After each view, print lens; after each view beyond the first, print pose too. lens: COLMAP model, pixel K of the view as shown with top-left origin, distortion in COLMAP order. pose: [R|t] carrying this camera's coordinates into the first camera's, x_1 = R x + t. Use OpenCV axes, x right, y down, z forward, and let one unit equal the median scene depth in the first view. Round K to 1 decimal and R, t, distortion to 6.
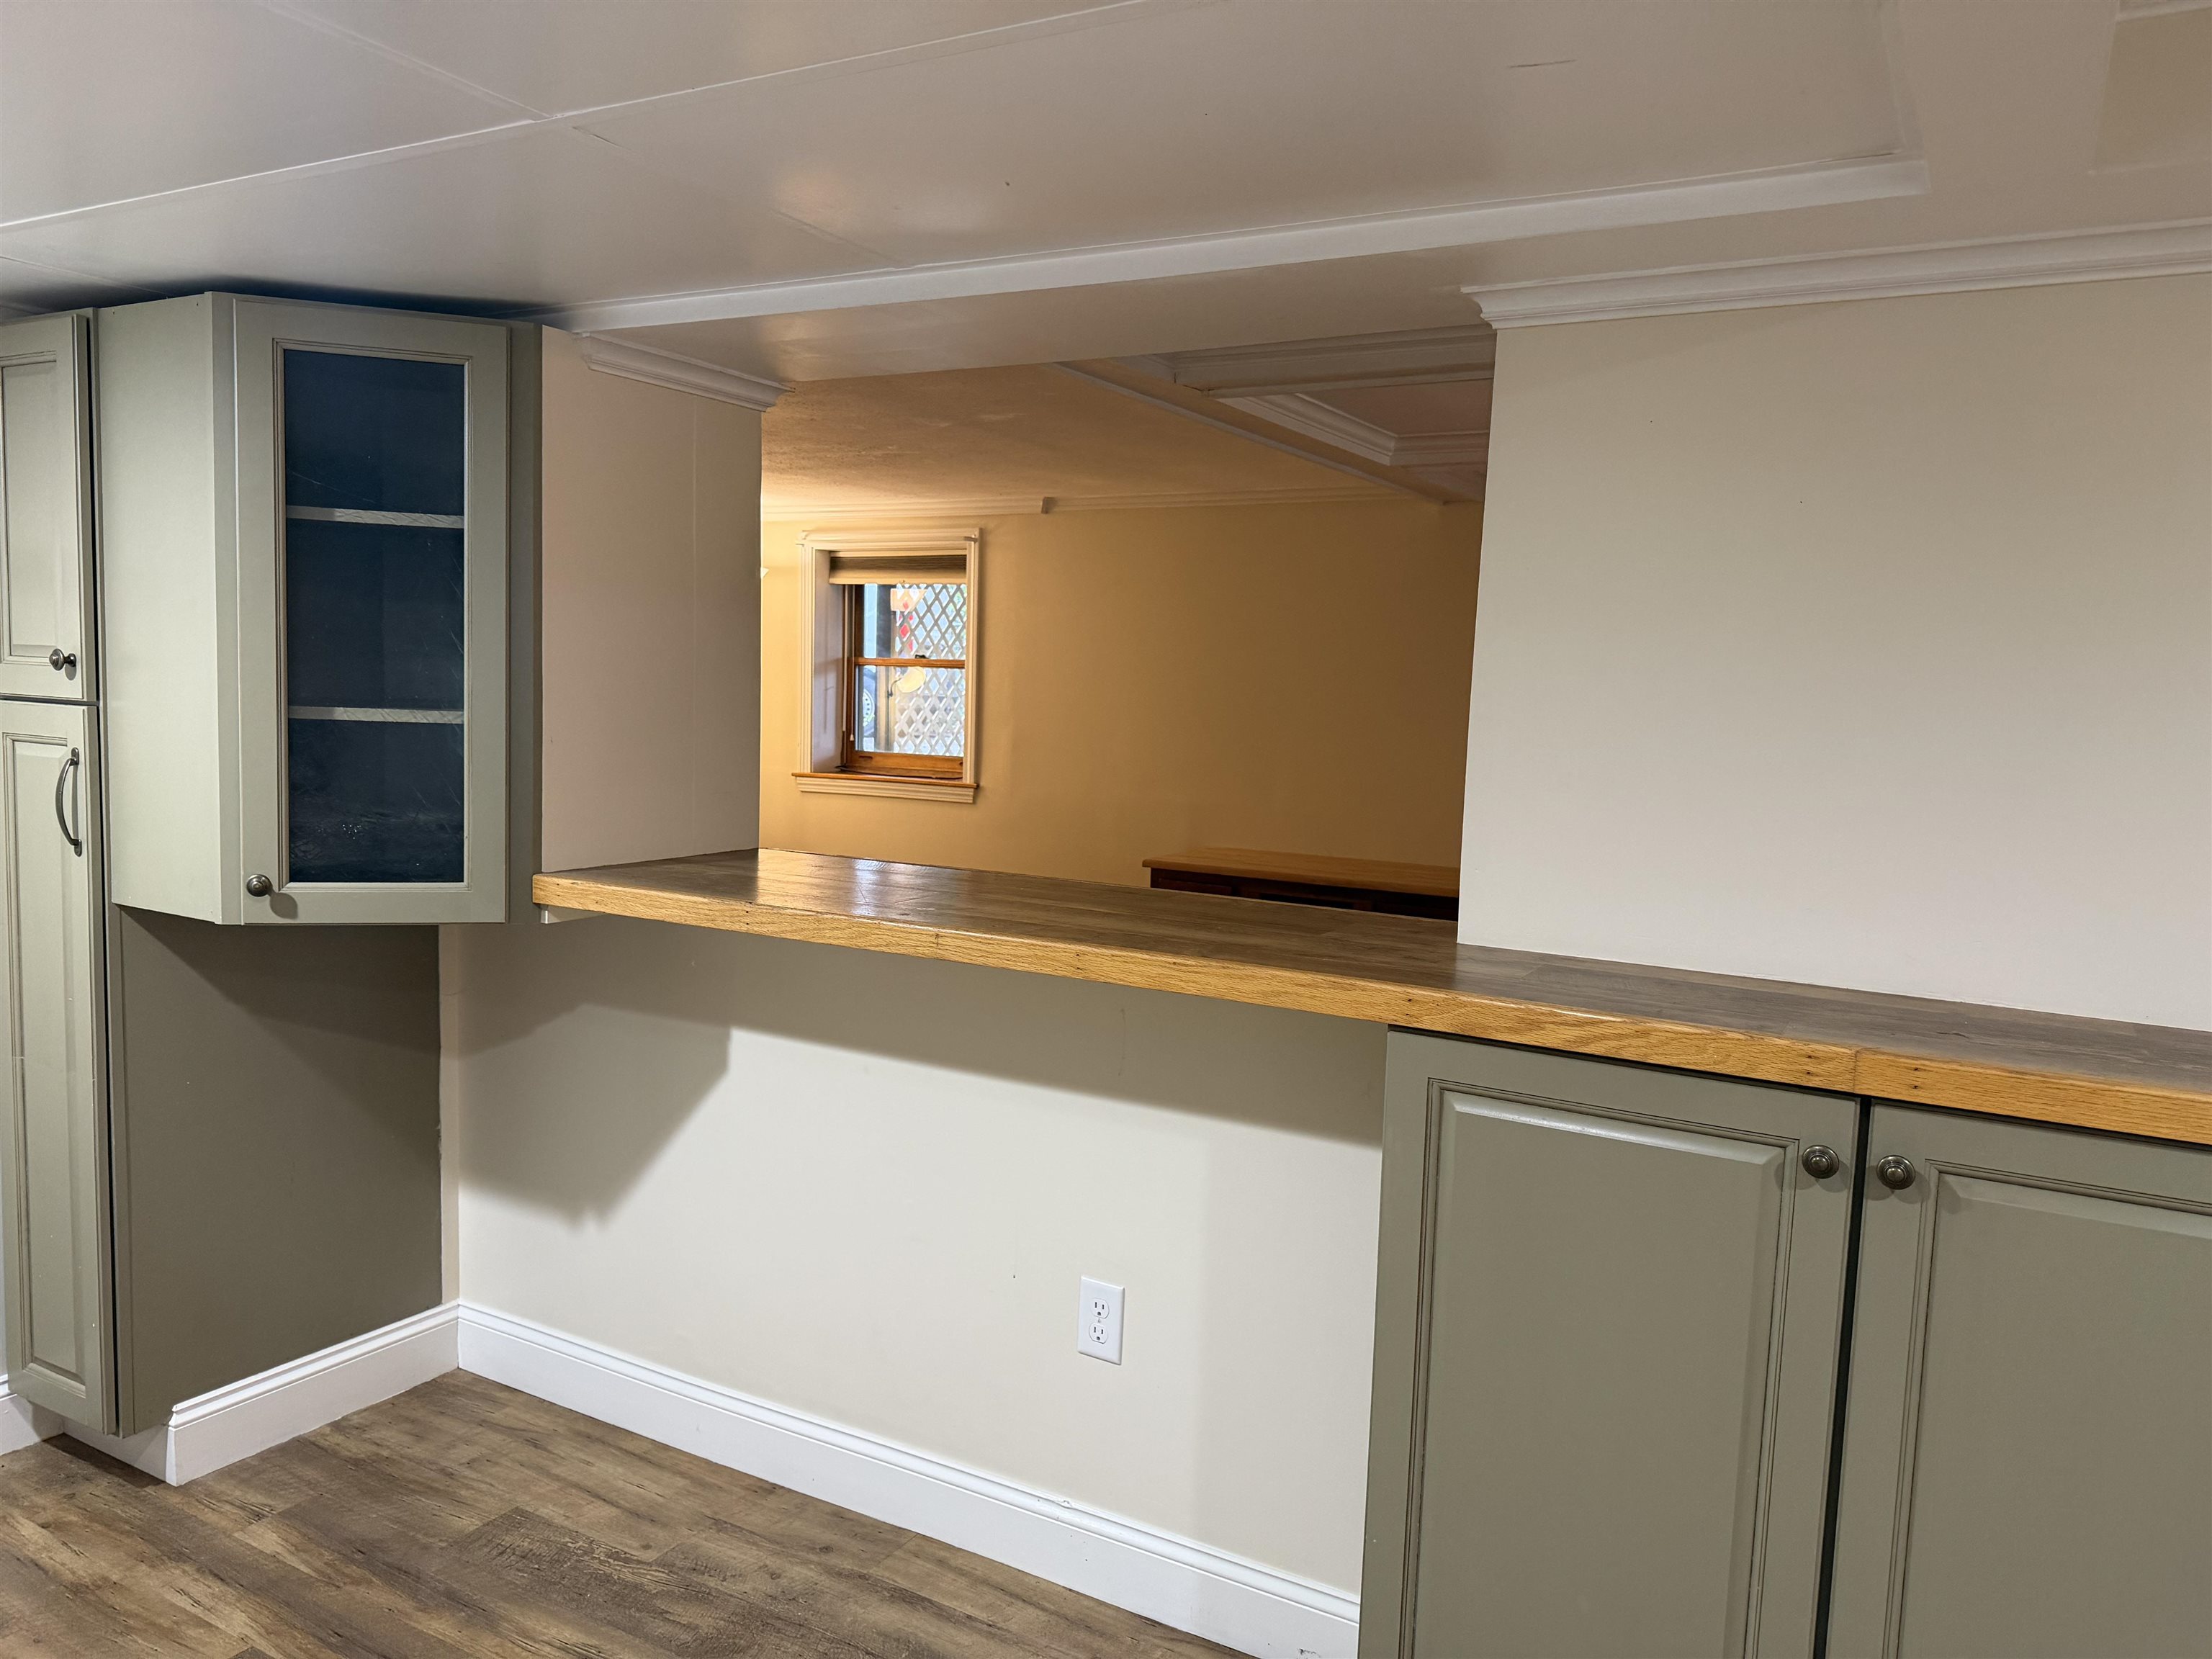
lens RADIAL K [[1573.0, 0, 1093.0], [0, 1573.0, 824.7], [0, 0, 1]] dist [0.037381, -0.049039]
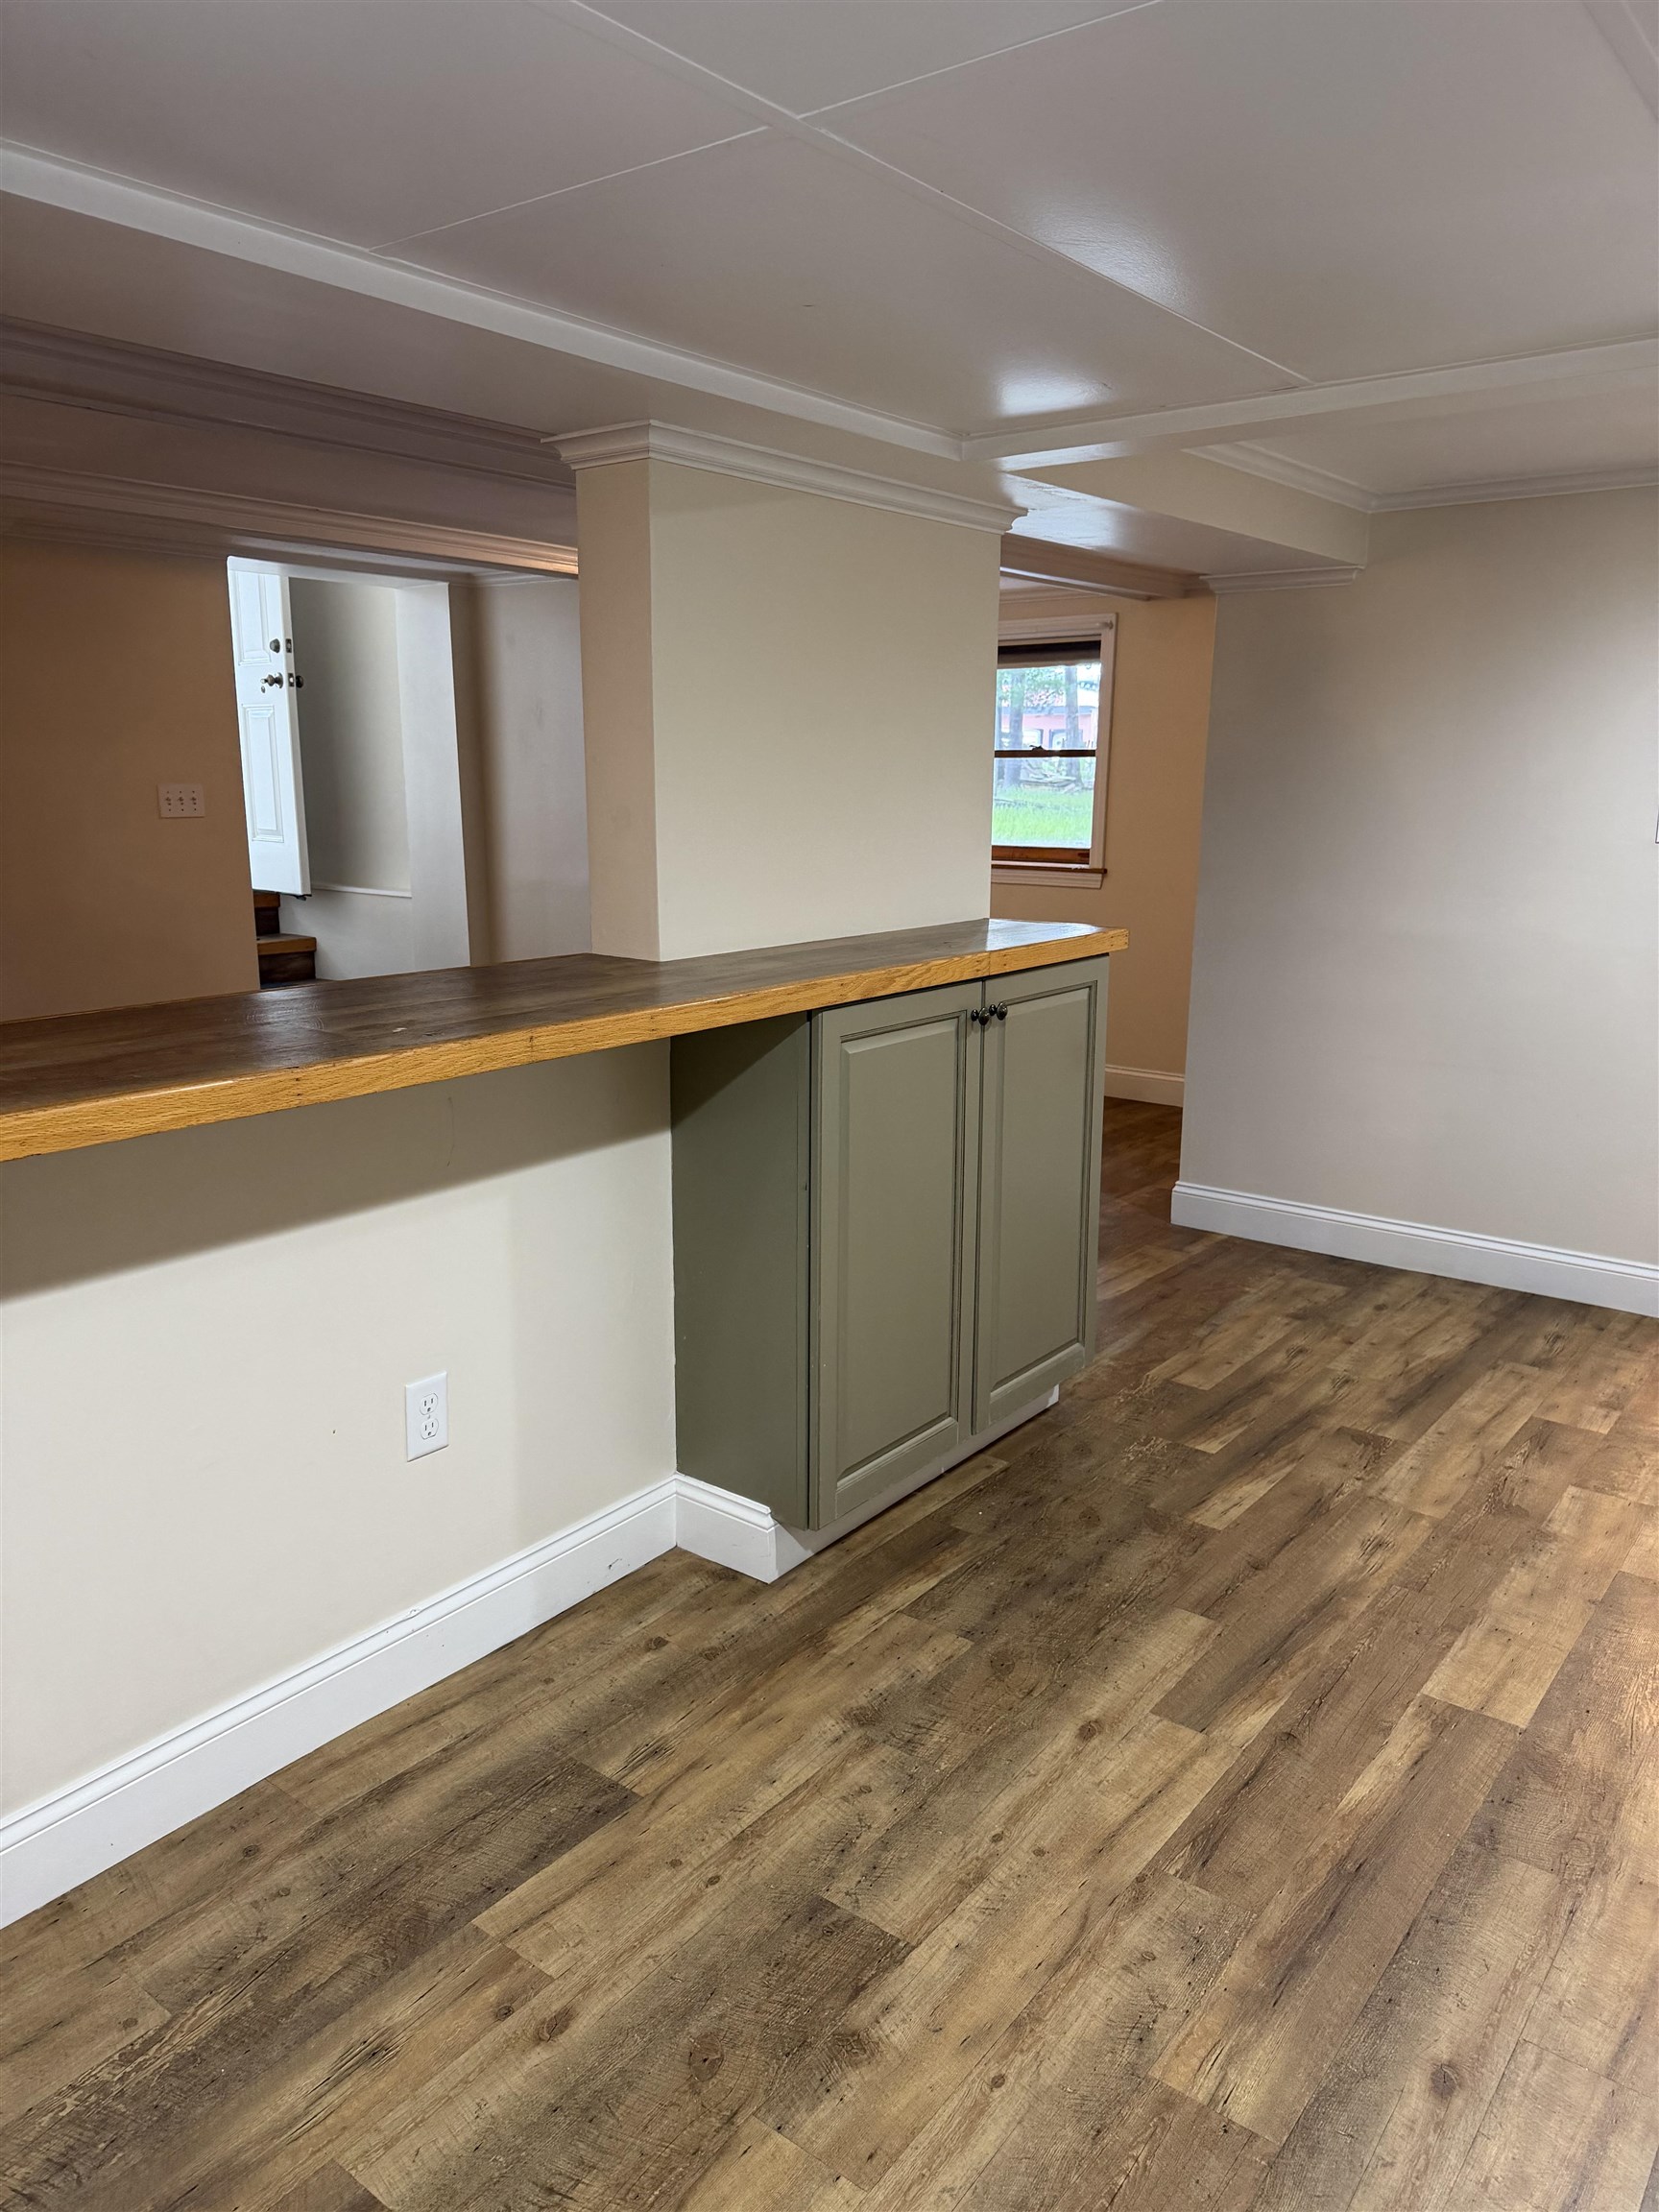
lens RADIAL K [[1573.0, 0, 806.8], [0, 1573.0, 1077.5], [0, 0, 1]] dist [0.037381, -0.049039]
pose [[0.144294, -0.227691, 0.962983, -0.849872], [0.100588, 0.971501, 0.214633, -0.082177], [-0.984409, 0.065894, 0.163085, 0.571046]]
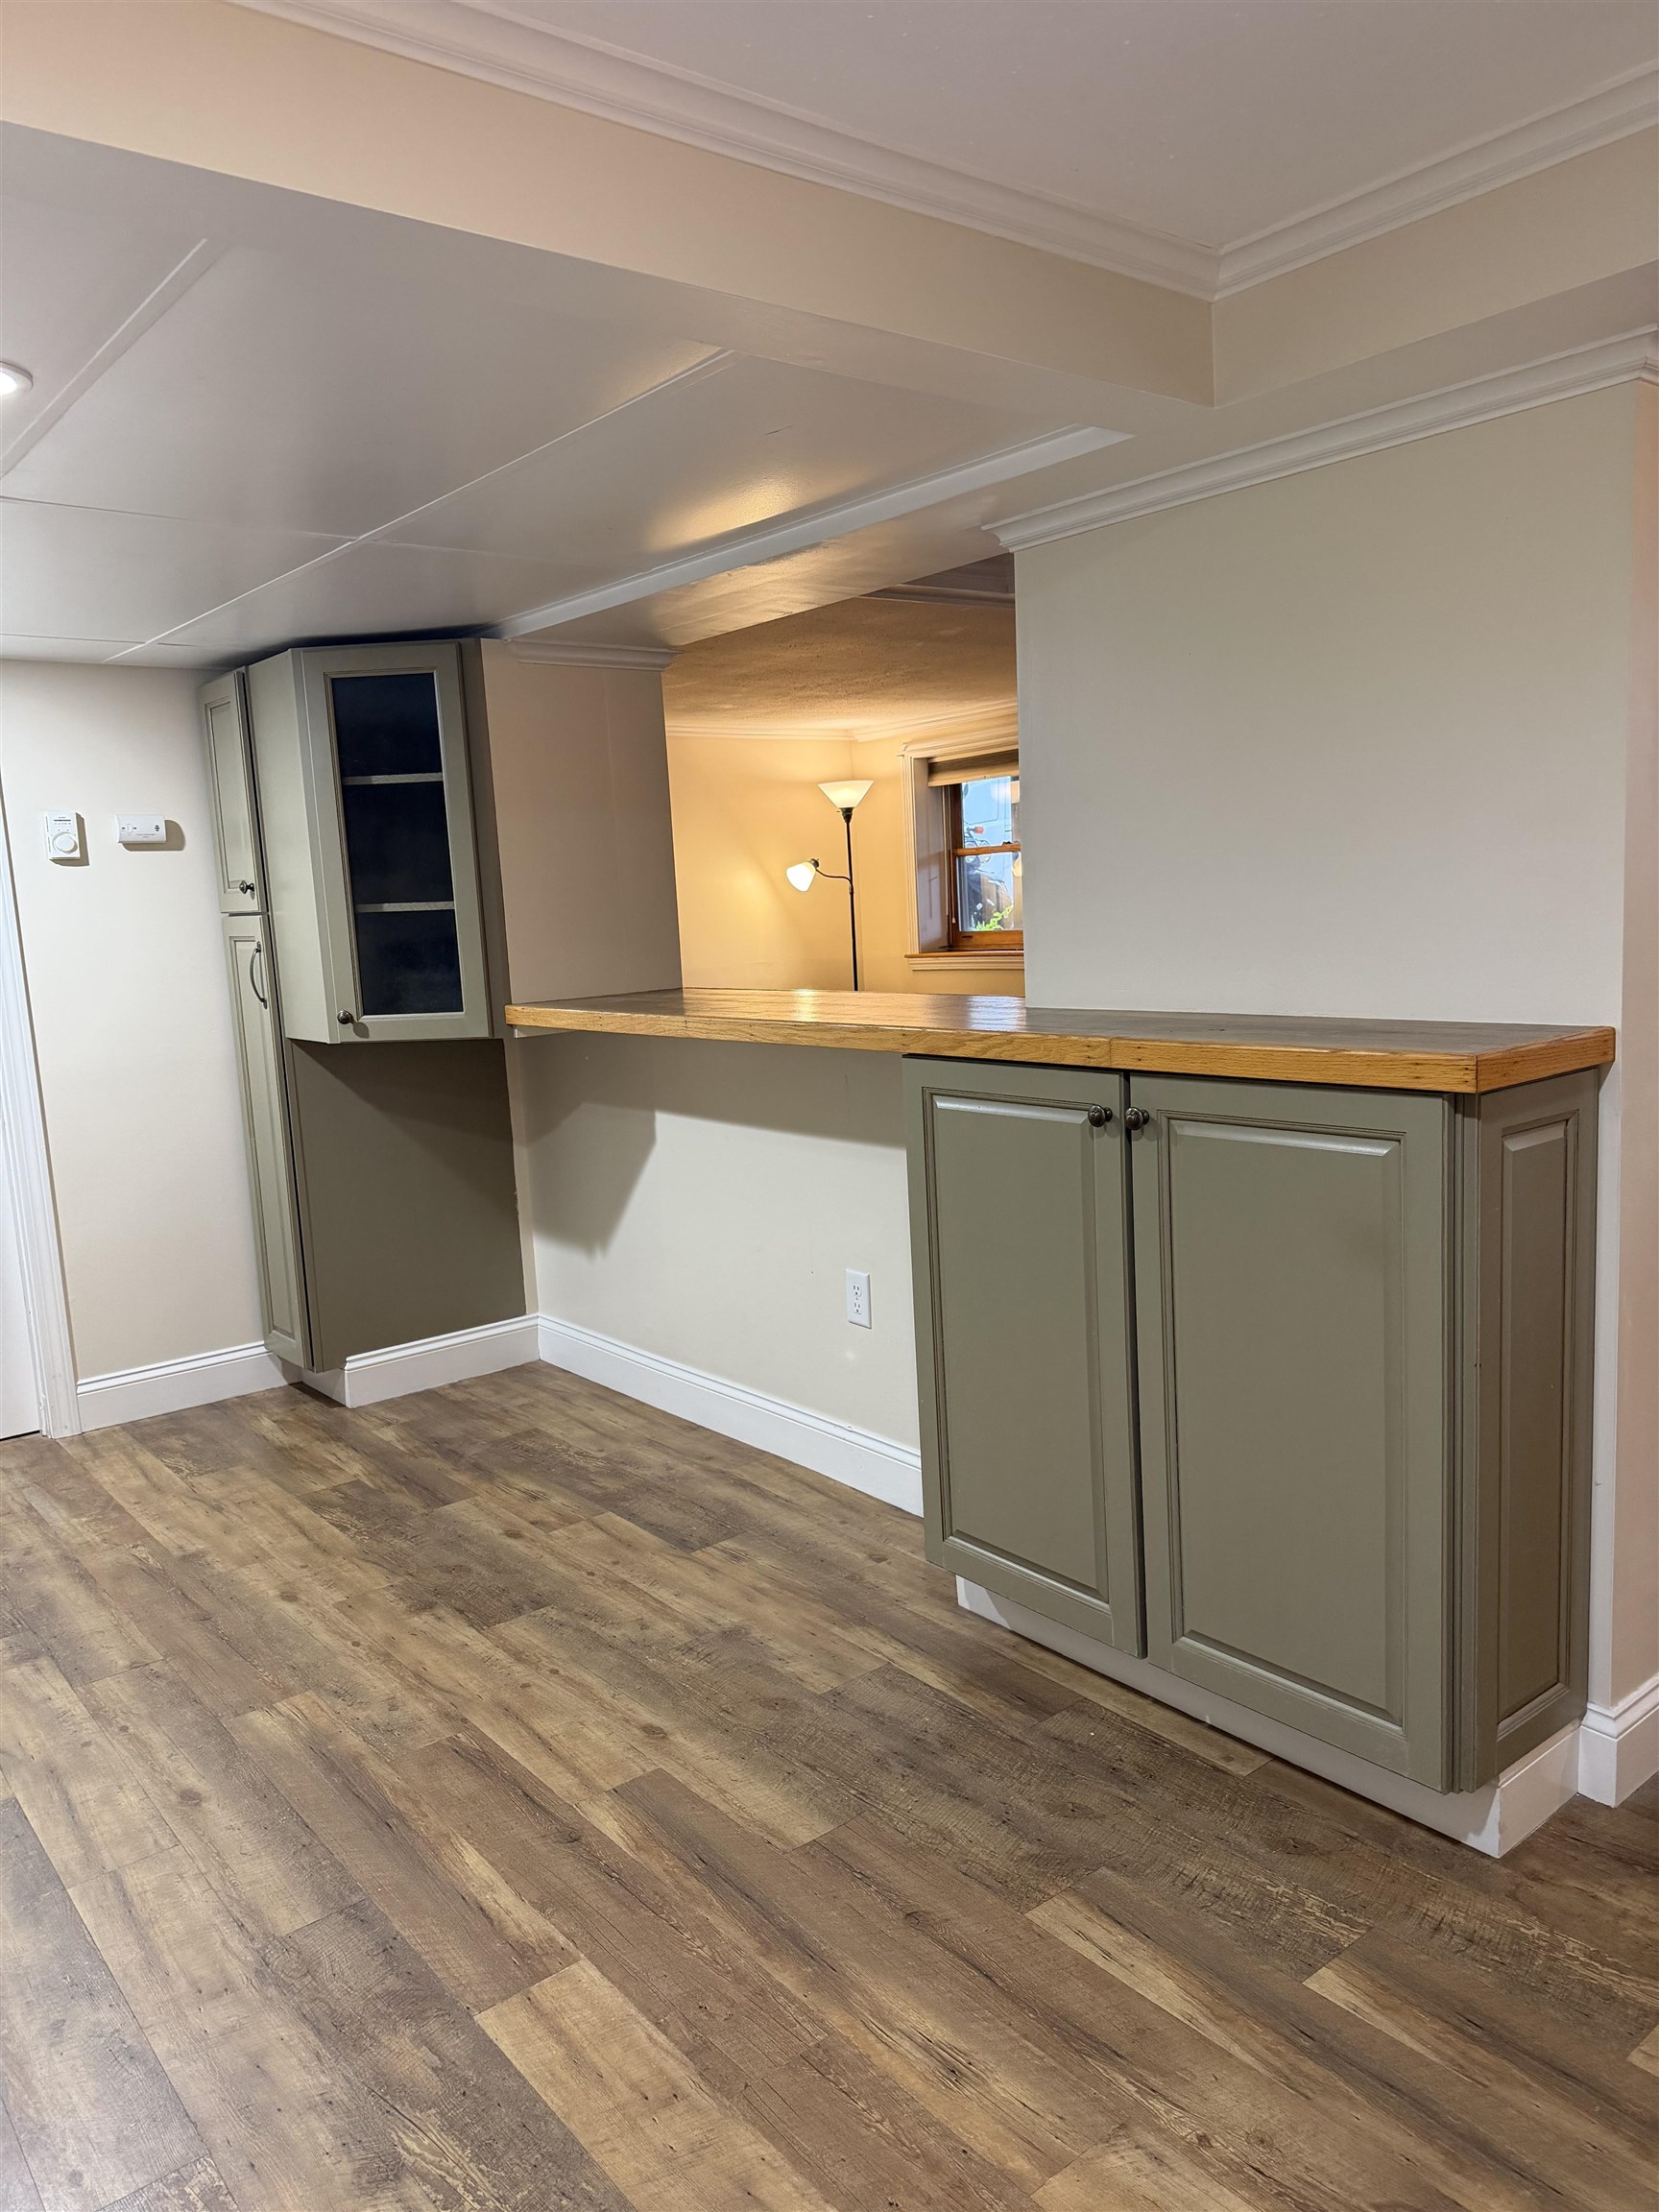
lens RADIAL K [[1573.0, 0, 837.4], [0, 1573.0, 1101.4], [0, 0, 1]] dist [0.037381, -0.049039]
pose [[0.930377, -0.032208, -0.365186, 0.492912], [0.048788, 0.998151, 0.036264, 0.085275], [0.363342, -0.051556, 0.930228, -0.294590]]
